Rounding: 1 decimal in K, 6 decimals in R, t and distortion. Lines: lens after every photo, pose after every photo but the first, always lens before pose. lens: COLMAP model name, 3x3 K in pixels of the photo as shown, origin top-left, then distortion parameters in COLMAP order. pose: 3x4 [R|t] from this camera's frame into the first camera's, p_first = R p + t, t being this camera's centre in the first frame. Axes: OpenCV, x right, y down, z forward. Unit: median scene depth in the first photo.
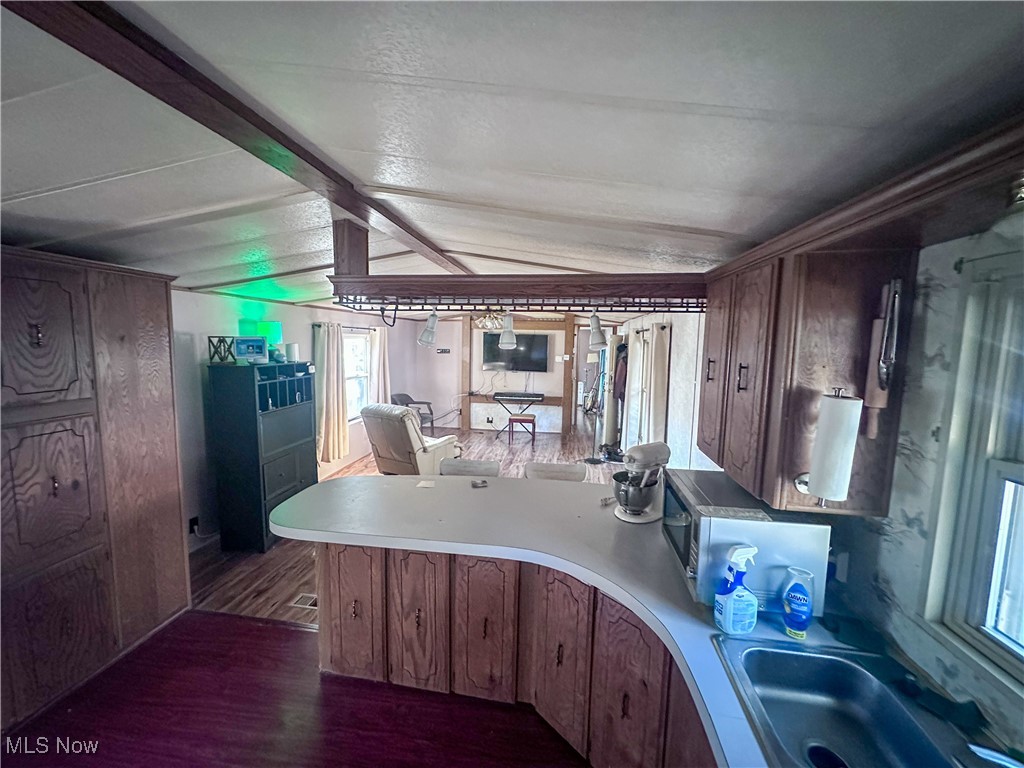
lens RADIAL K [[410.4, 0, 511.3], [0, 410.4, 379.9], [0, 0, 1]] dist [-0.001321, -0.000364]
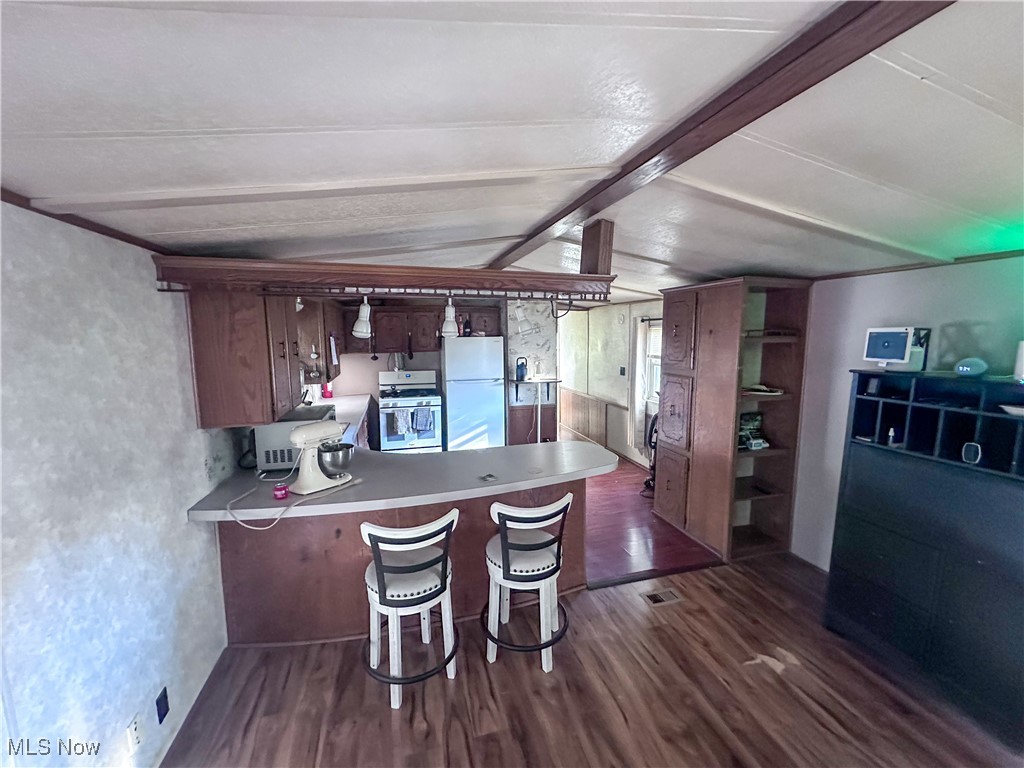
lens RADIAL K [[410.4, 0, 511.4], [0, 410.4, 386.7], [0, 0, 1]] dist [-0.001321, -0.000364]
pose [[-0.918250, 0.033370, -0.394594, 0.082277], [-0.054622, 0.976245, 0.209670, -0.053115], [0.392217, 0.214083, -0.894614, 0.616767]]
